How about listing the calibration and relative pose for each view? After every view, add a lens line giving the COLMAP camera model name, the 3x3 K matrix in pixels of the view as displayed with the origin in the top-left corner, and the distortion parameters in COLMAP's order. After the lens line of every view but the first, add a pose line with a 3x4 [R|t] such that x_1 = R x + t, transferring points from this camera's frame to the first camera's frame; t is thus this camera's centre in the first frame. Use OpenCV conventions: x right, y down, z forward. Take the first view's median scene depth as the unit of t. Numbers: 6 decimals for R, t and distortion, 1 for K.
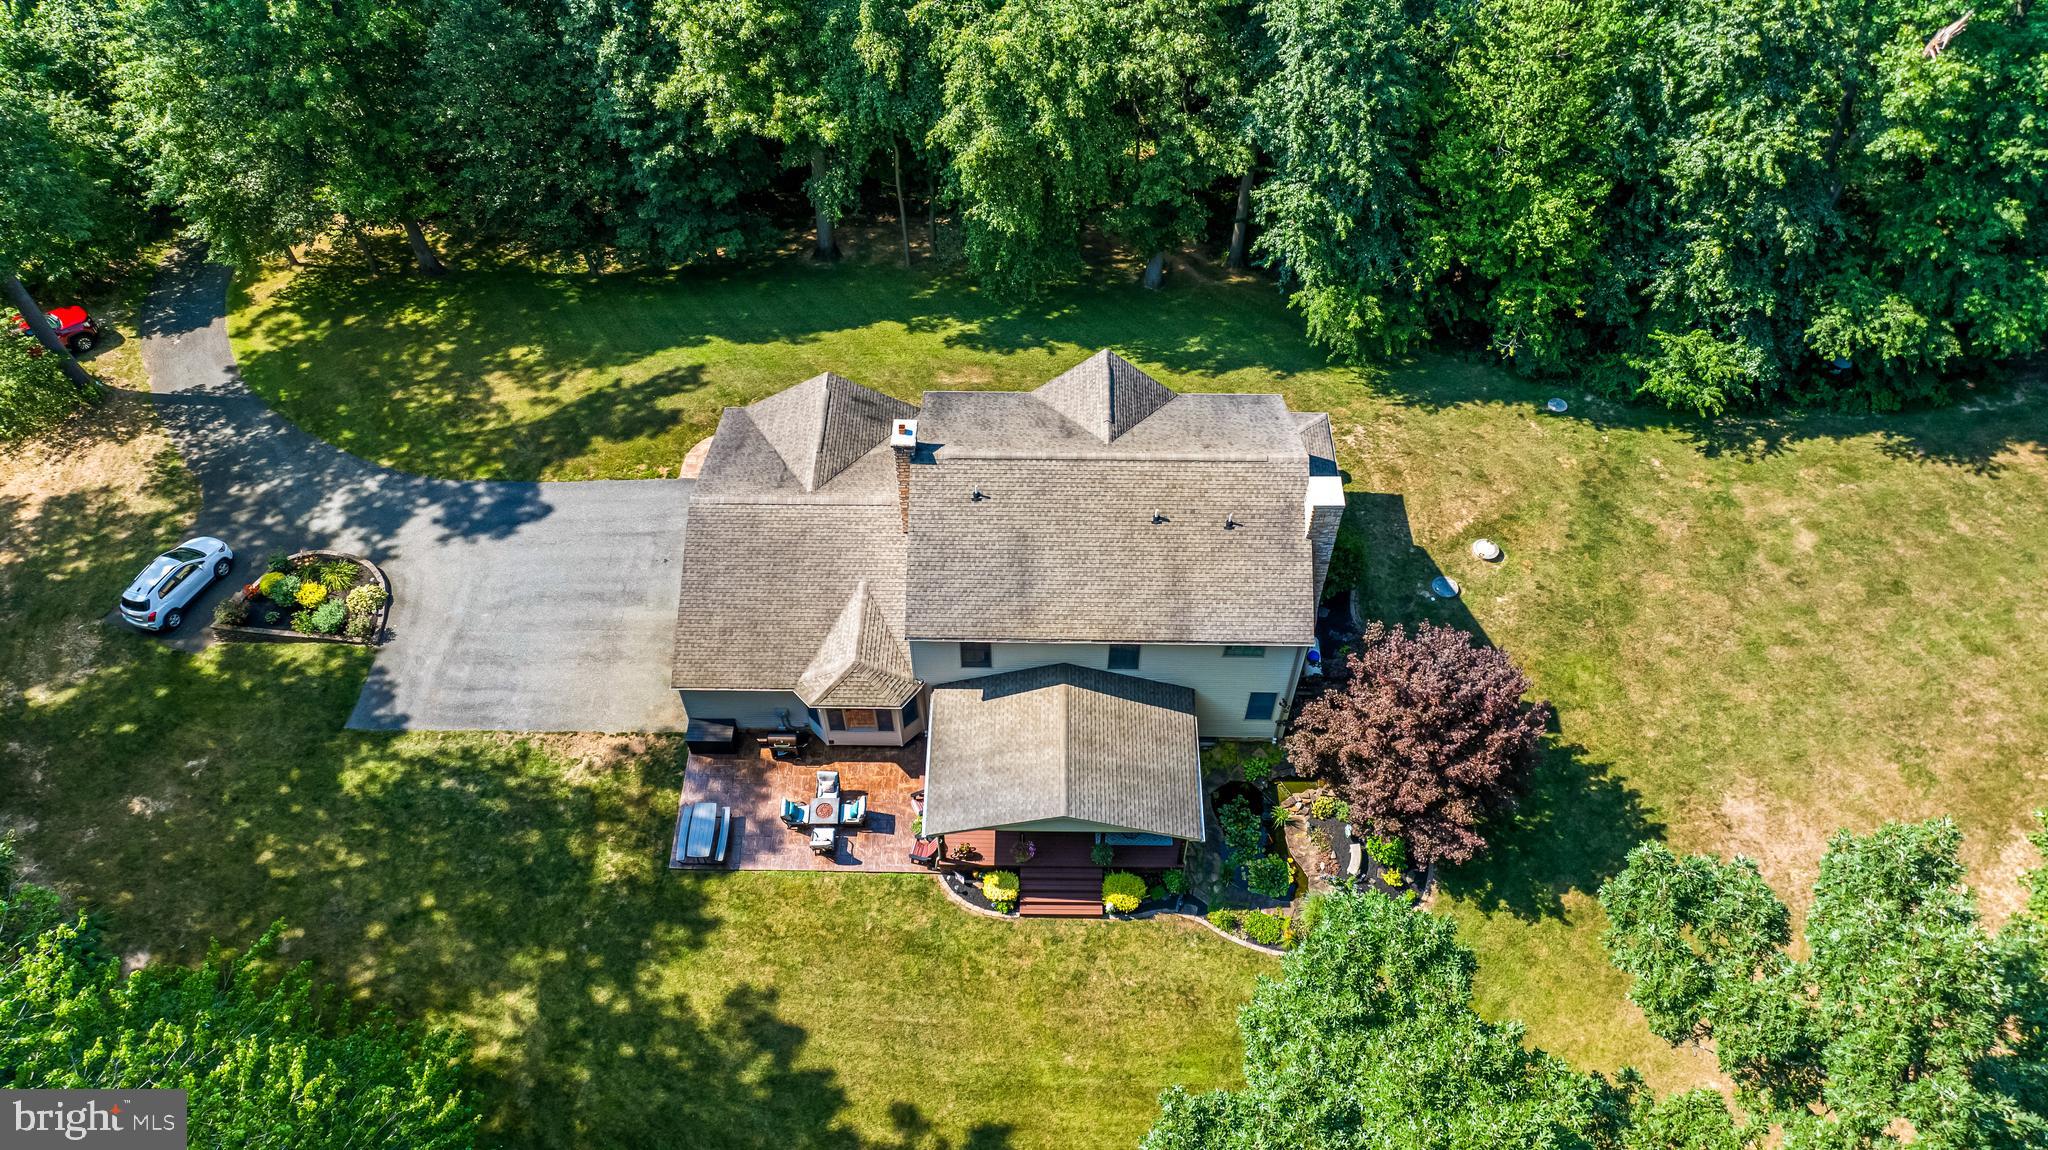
lens RADIAL K [[1414.4, 0, 1017.9], [0, 1414.4, 584.2], [0, 0, 1]] dist [-0.008472, -0.000296]
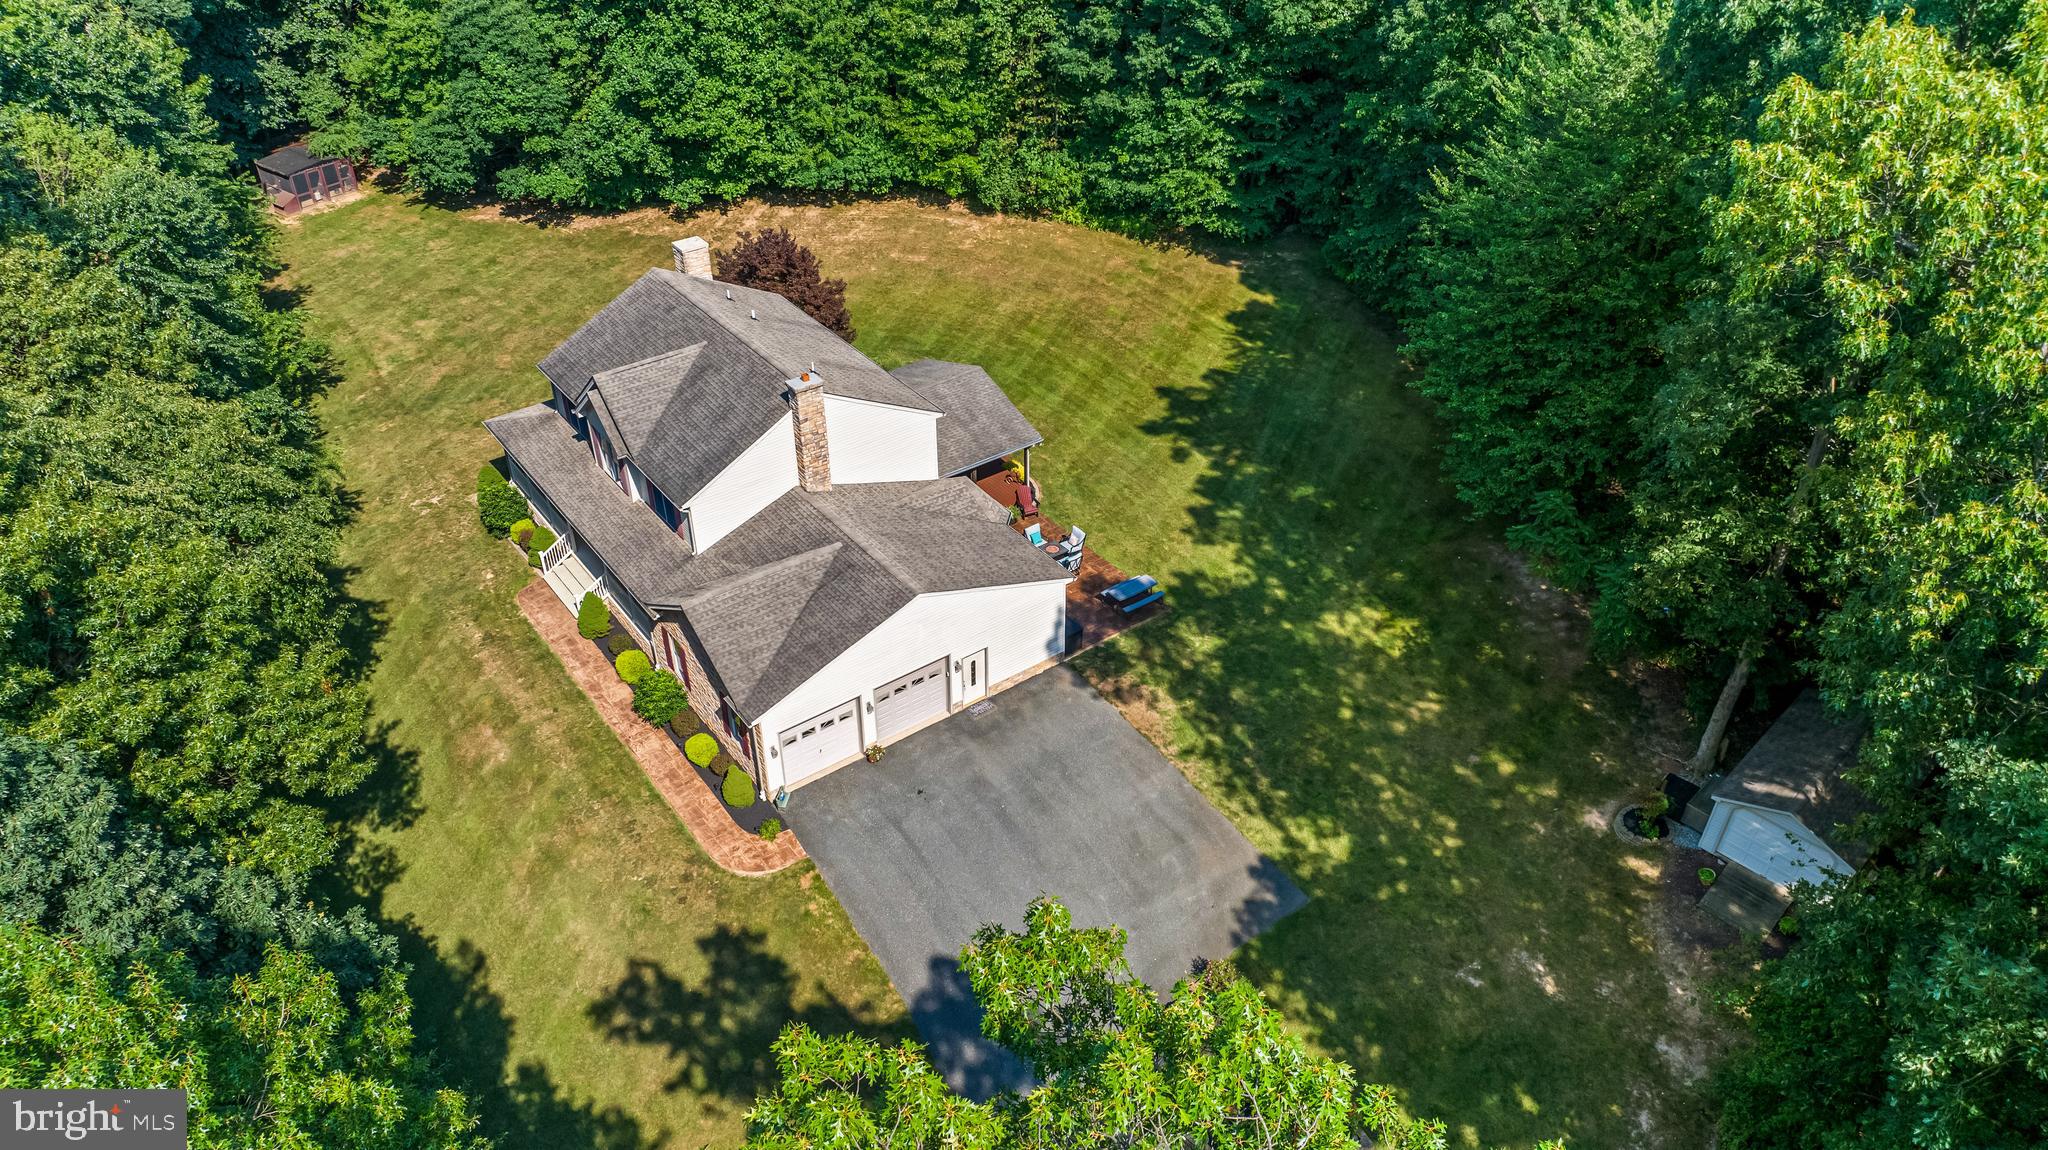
lens RADIAL K [[1463.7, 0, 1018.7], [0, 1463.7, 517.7], [0, 0, 1]] dist [-0.006024, -0.000699]
pose [[-0.608261, -0.441949, 0.659317, -0.834913], [0.638358, 0.221275, 0.737249, -0.699308], [-0.471717, 0.869321, 0.147529, 0.740824]]
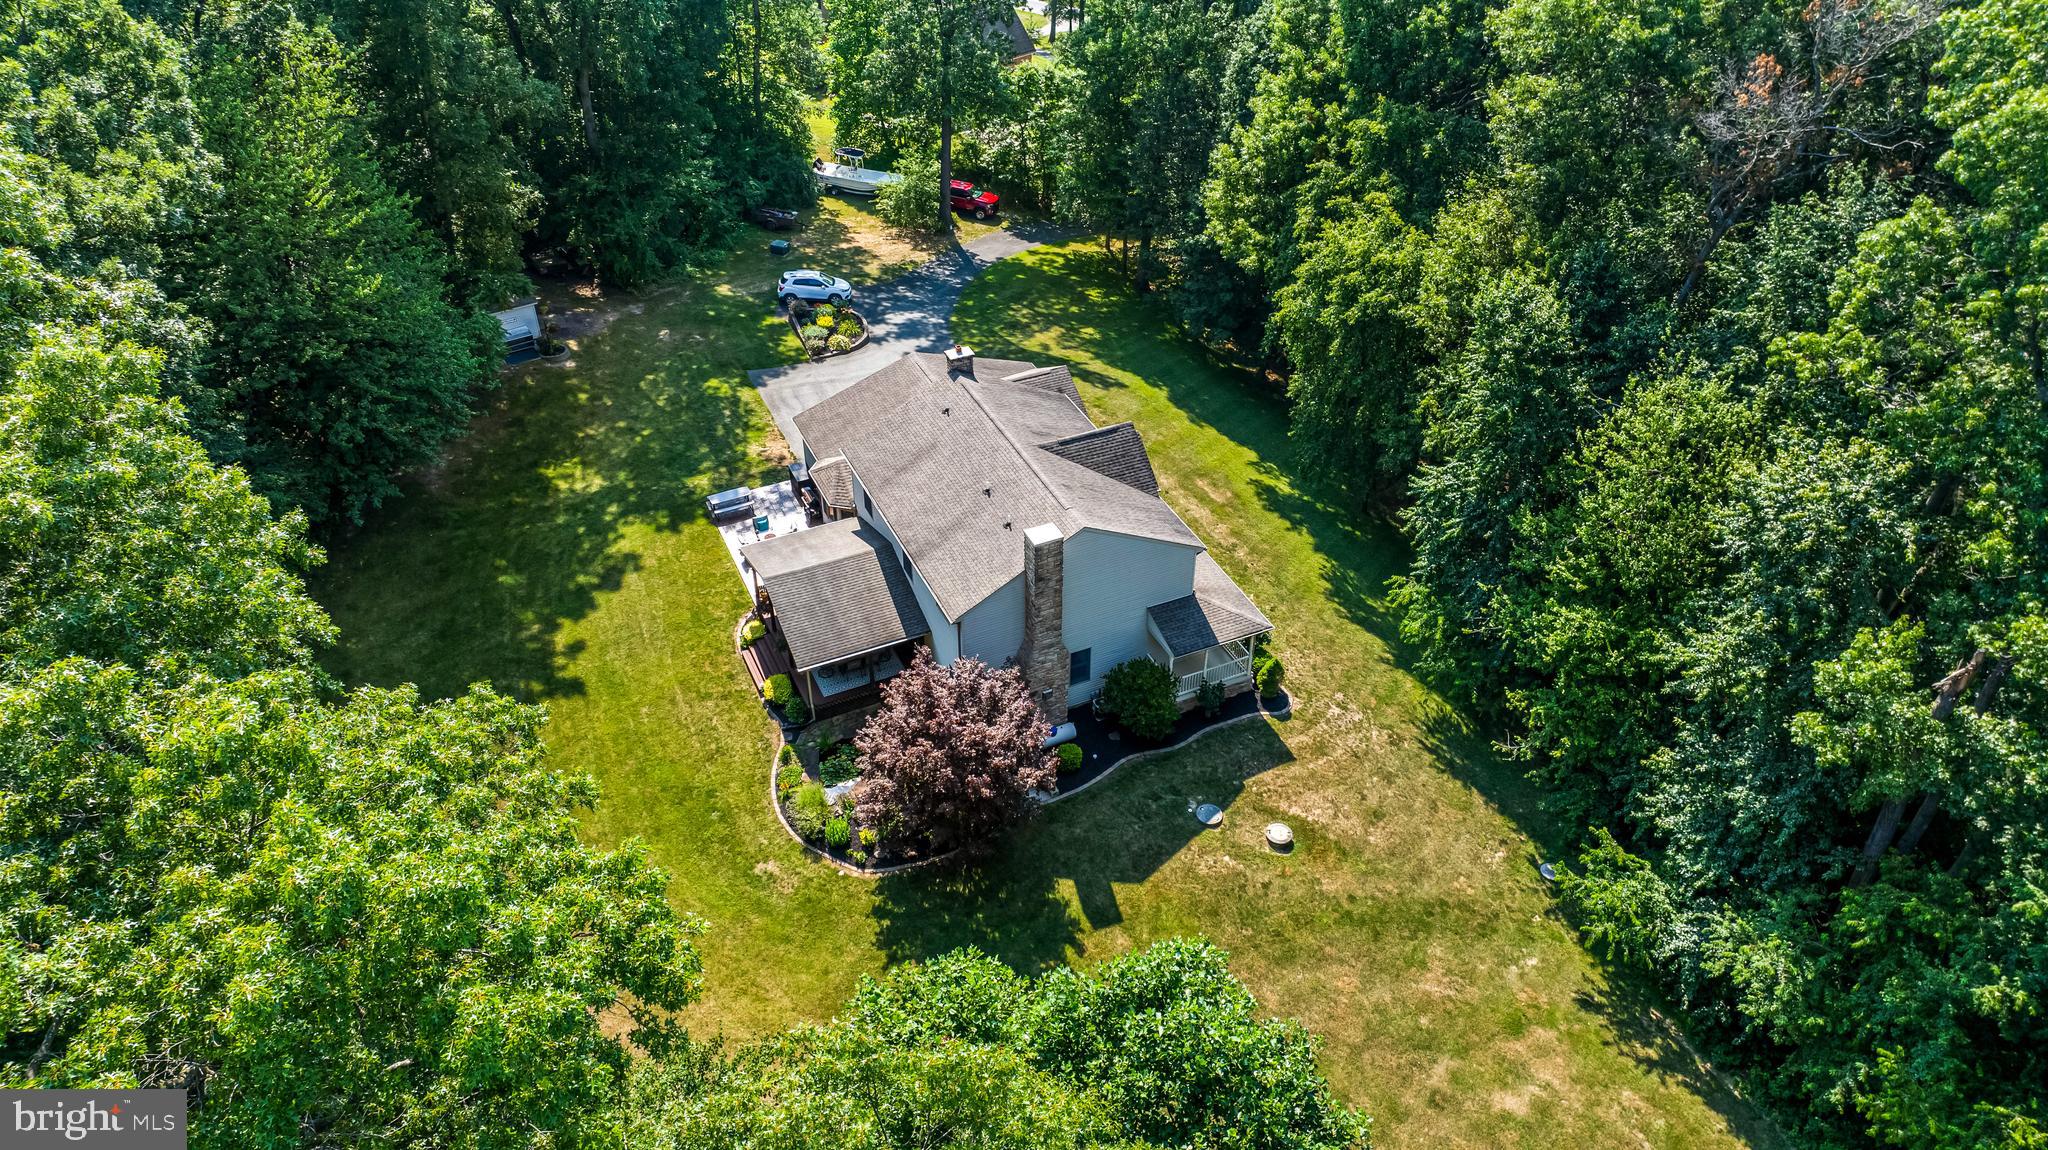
lens RADIAL K [[1449.0, 0, 1015.6], [0, 1449.0, 569.6], [0, 0, 1]] dist [-0.009793, 0.002119]
pose [[0.423206, 0.555704, -0.715604, 0.918893], [-0.722294, 0.683752, 0.103806, -0.128466], [0.546981, 0.472945, 0.690749, 0.150208]]
